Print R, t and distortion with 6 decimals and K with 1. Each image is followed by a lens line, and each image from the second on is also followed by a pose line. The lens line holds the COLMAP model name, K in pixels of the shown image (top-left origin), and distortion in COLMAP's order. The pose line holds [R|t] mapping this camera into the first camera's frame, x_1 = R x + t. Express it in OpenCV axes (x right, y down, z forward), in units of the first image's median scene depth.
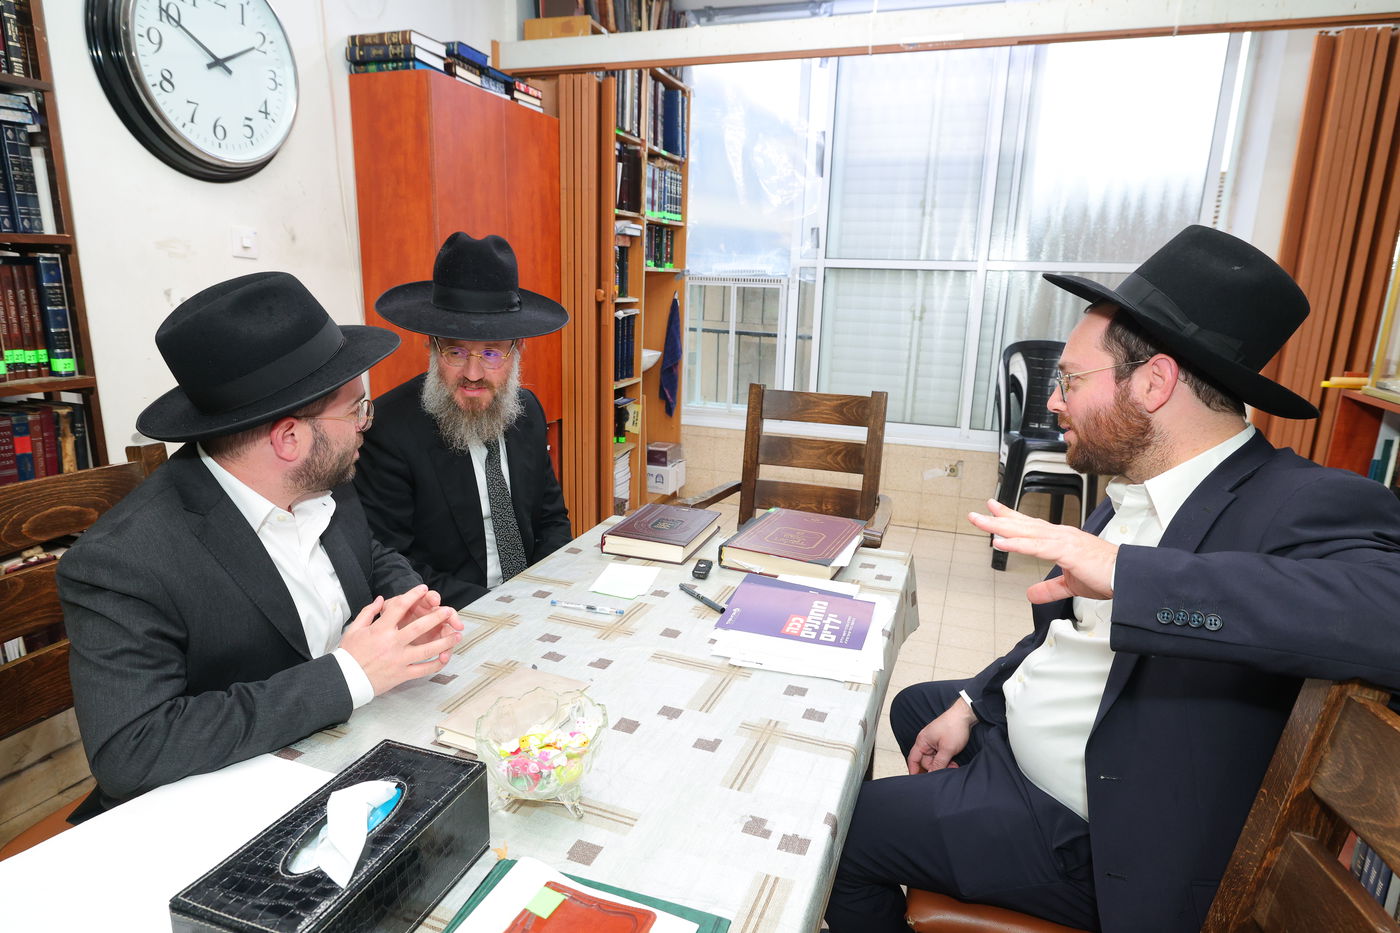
lens RADIAL K [[803.0, 0, 701.3], [0, 803.0, 472.9], [0, 0, 1]] dist [0.000739, -0.001792]
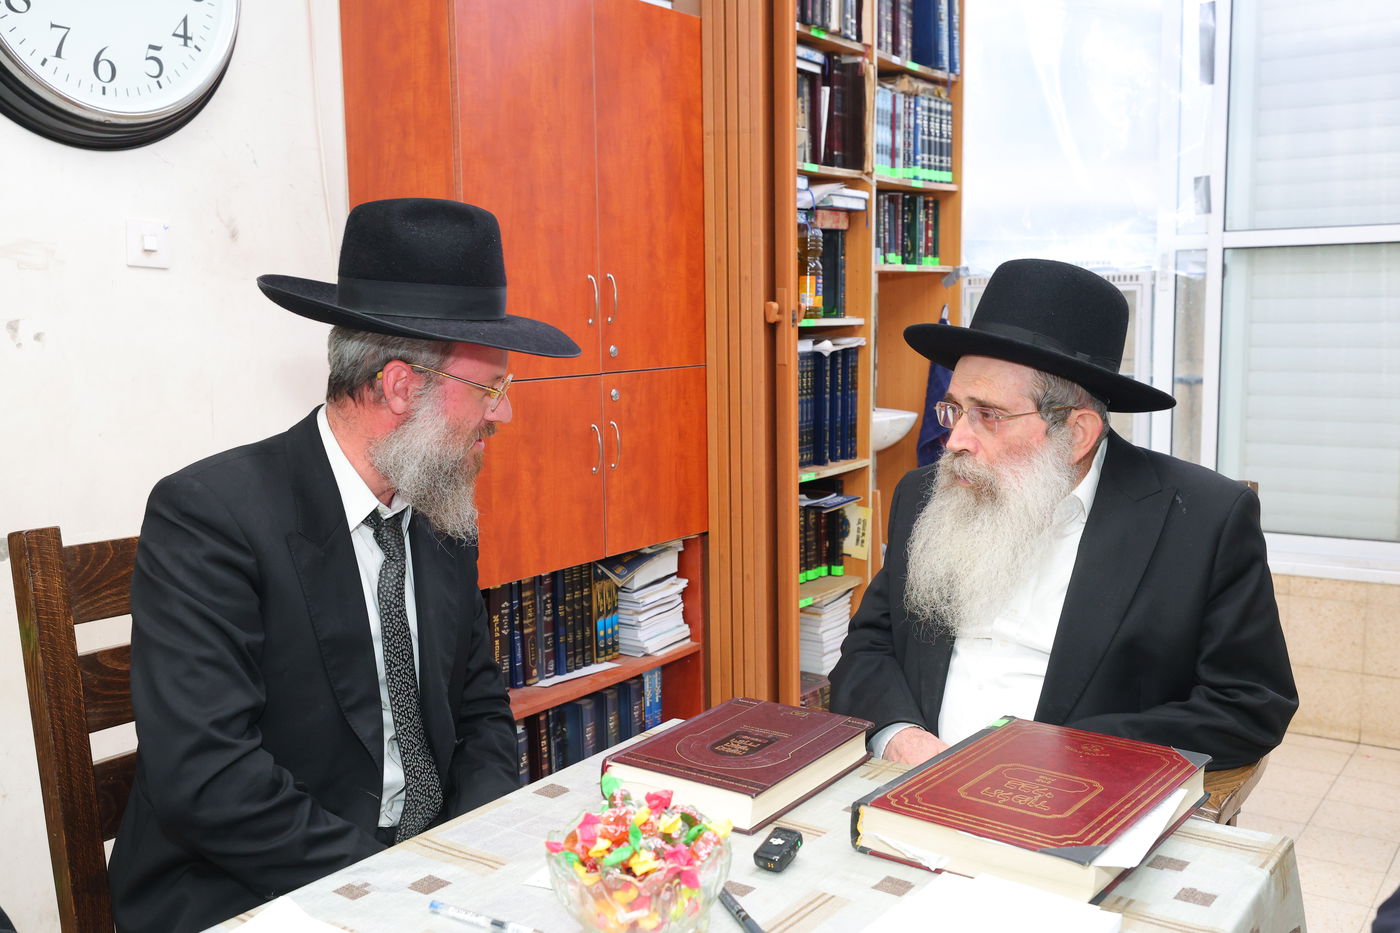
lens RADIAL K [[1339.7, 0, 702.9], [0, 1339.7, 474.8], [0, 0, 1]] dist [-0.000061, 0.000000]
pose [[0.962923, -0.010371, -0.269575, 0.069196], [-0.020037, 0.993751, -0.109803, -0.003848], [0.269030, 0.111133, 0.956699, 0.090656]]
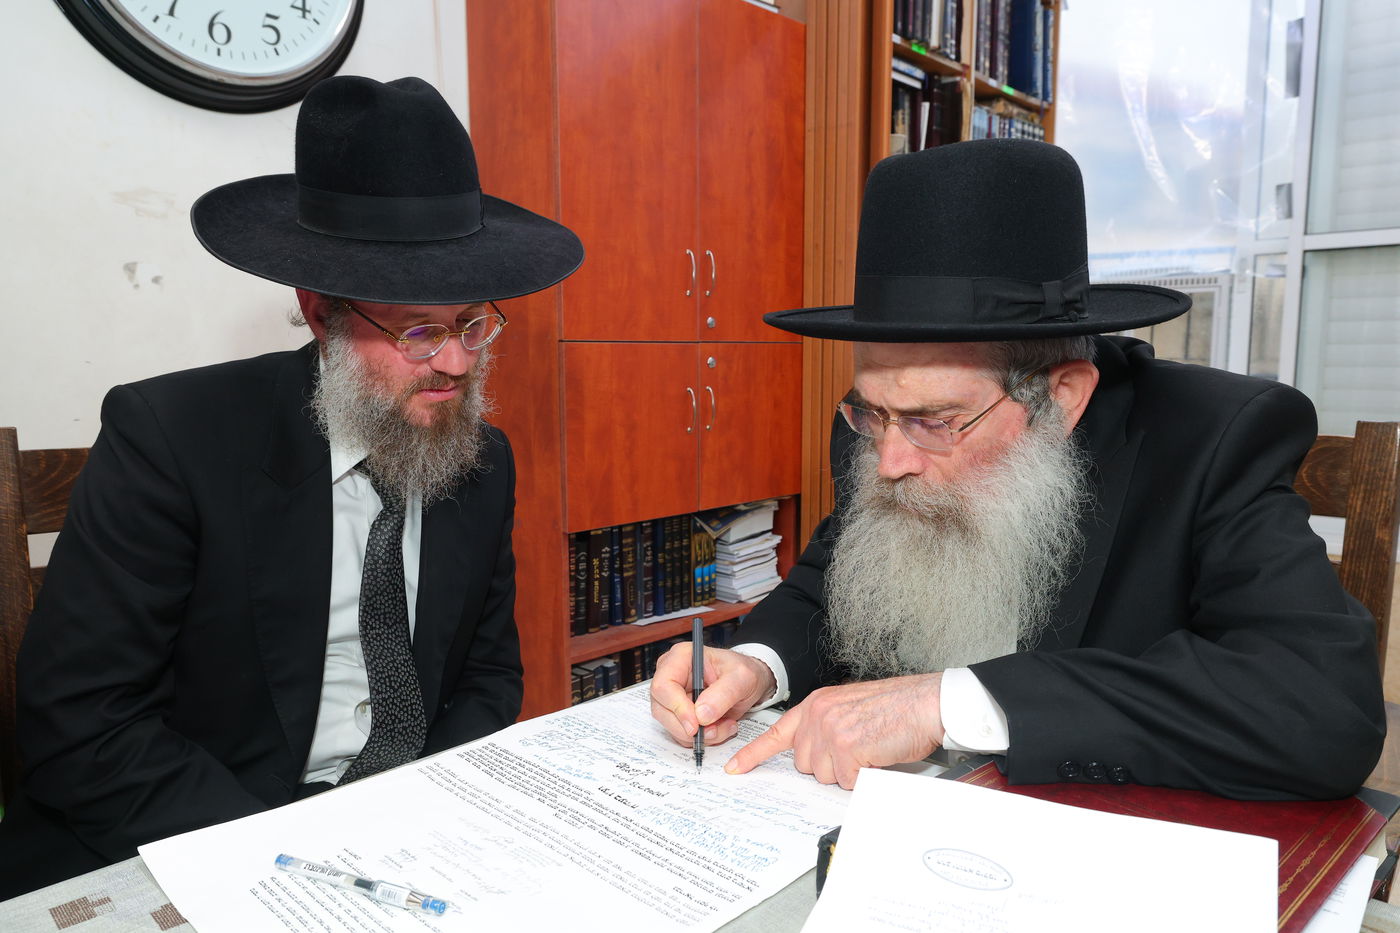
lens RADIAL K [[963.1, 0, 700.8], [0, 963.1, 471.3], [0, 0, 1]] dist [-0.002003, 0.001411]
pose [[0.909011, 0.018518, -0.416361, 0.060883], [-0.068020, 0.992209, -0.104374, -0.001404], [0.411185, 0.123199, 0.903188, 0.266180]]
